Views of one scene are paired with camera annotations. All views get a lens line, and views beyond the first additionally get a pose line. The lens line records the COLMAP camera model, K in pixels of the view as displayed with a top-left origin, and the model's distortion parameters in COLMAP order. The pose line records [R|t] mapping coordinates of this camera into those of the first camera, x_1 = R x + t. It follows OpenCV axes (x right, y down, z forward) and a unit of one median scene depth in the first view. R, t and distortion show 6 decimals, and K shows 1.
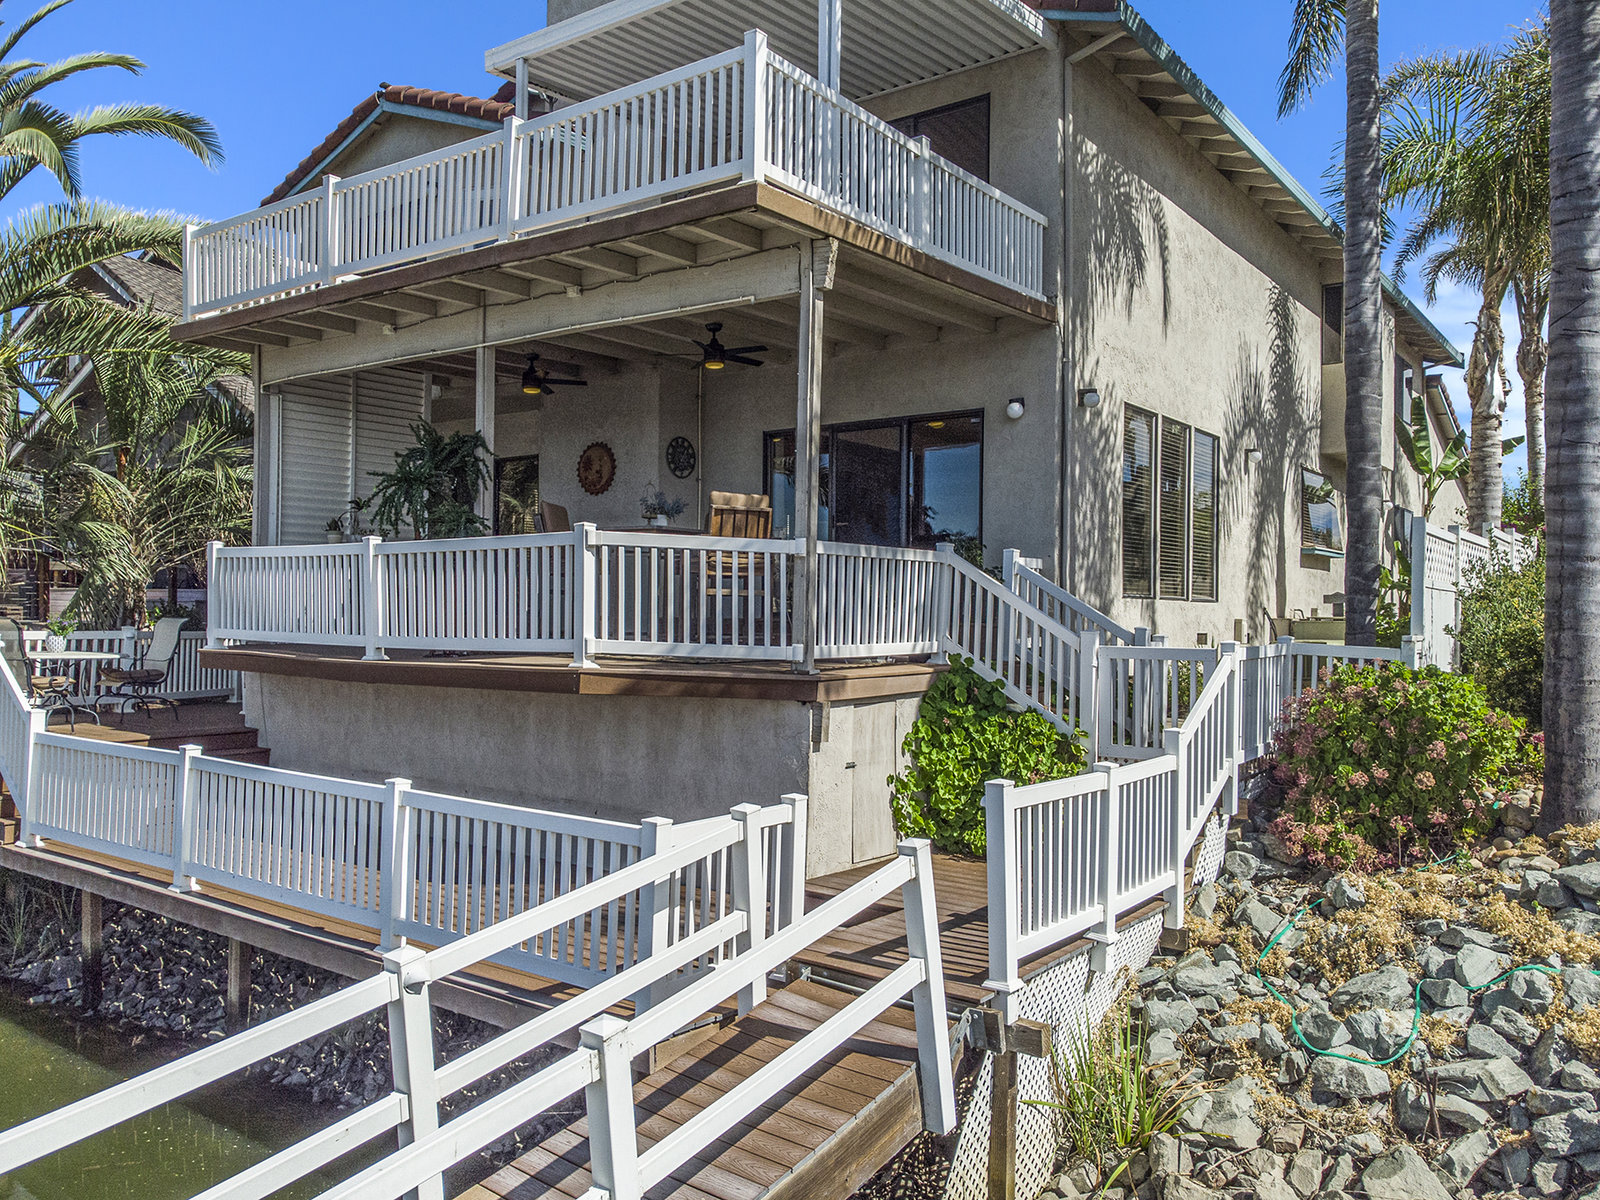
lens RADIAL K [[1219.5, 0, 800.0], [0, 1219.5, 600.0], [0, 0, 1]] dist [-0.013040, 0.049792]
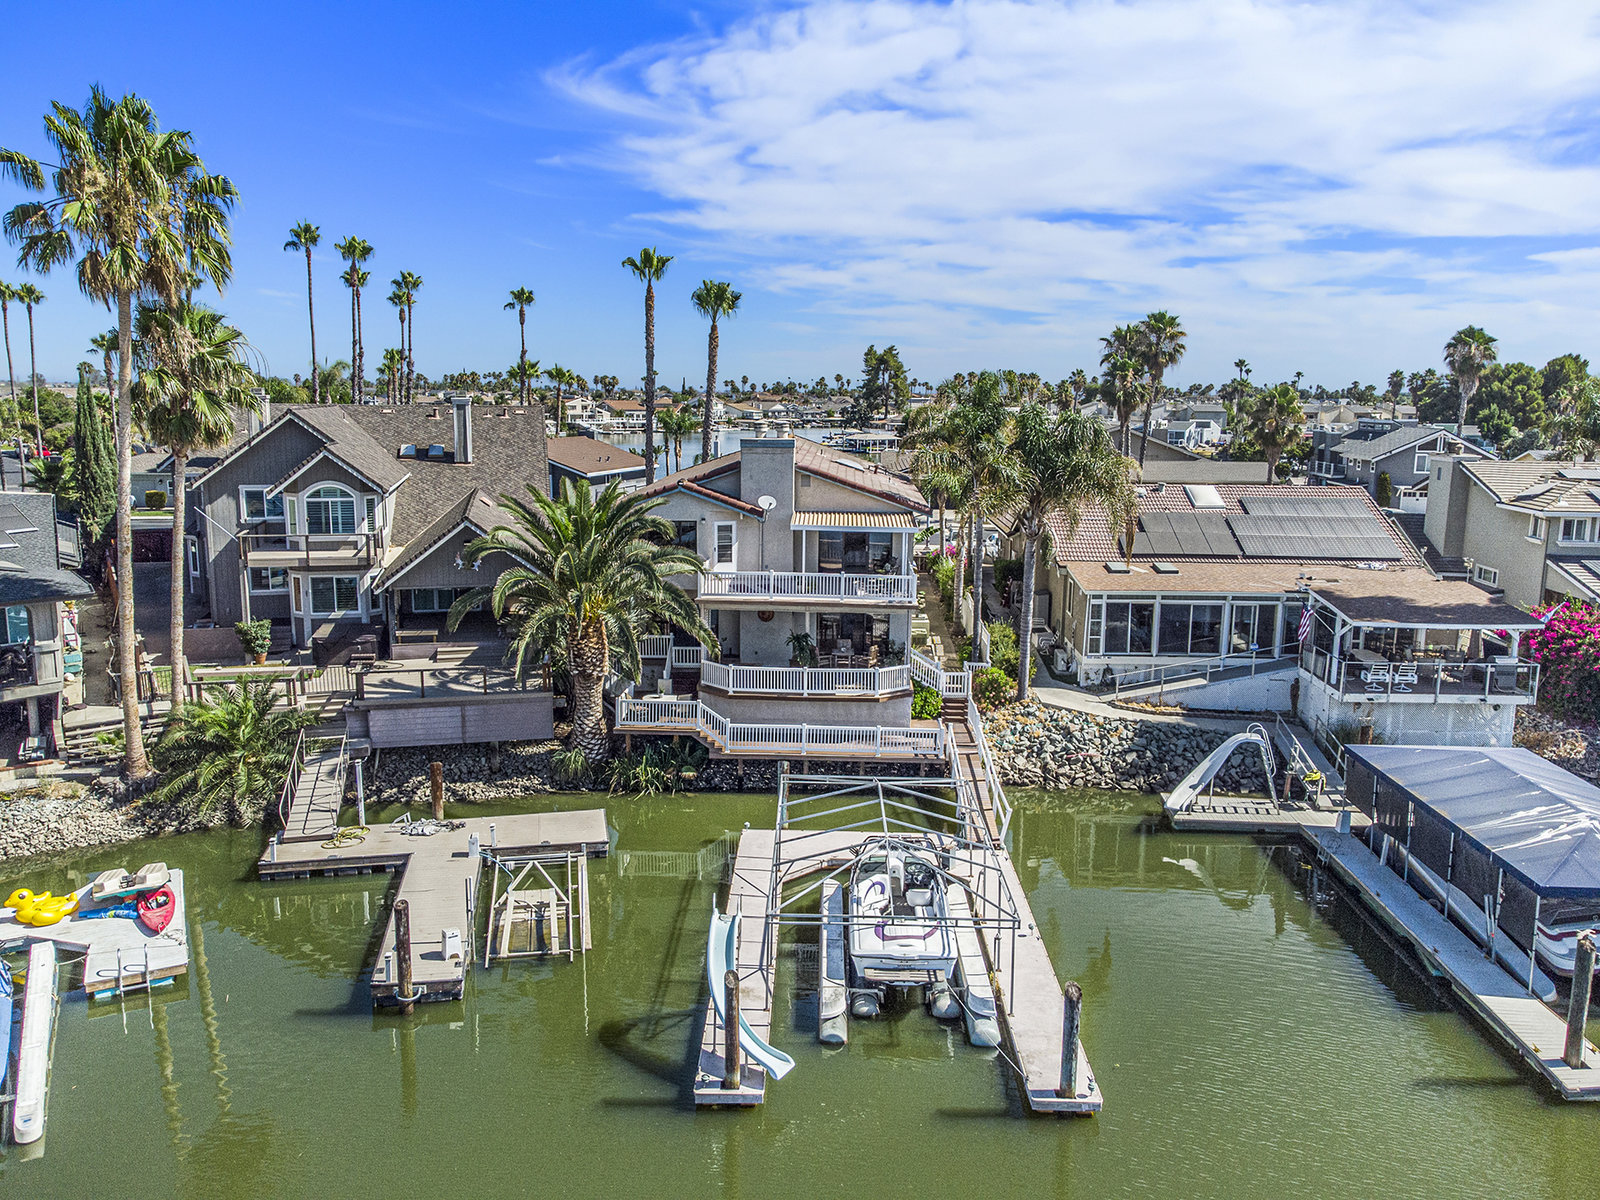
lens RADIAL K [[1167.2, 0, 800.0], [0, 1167.2, 600.0], [0, 0, 1]] dist [0.010830, 0.007019]
pose [[0.817392, -0.101588, 0.567055, -3.197563], [-0.006999, 0.982505, 0.186105, -1.255607], [-0.576040, -0.156089, 0.802380, -2.650116]]
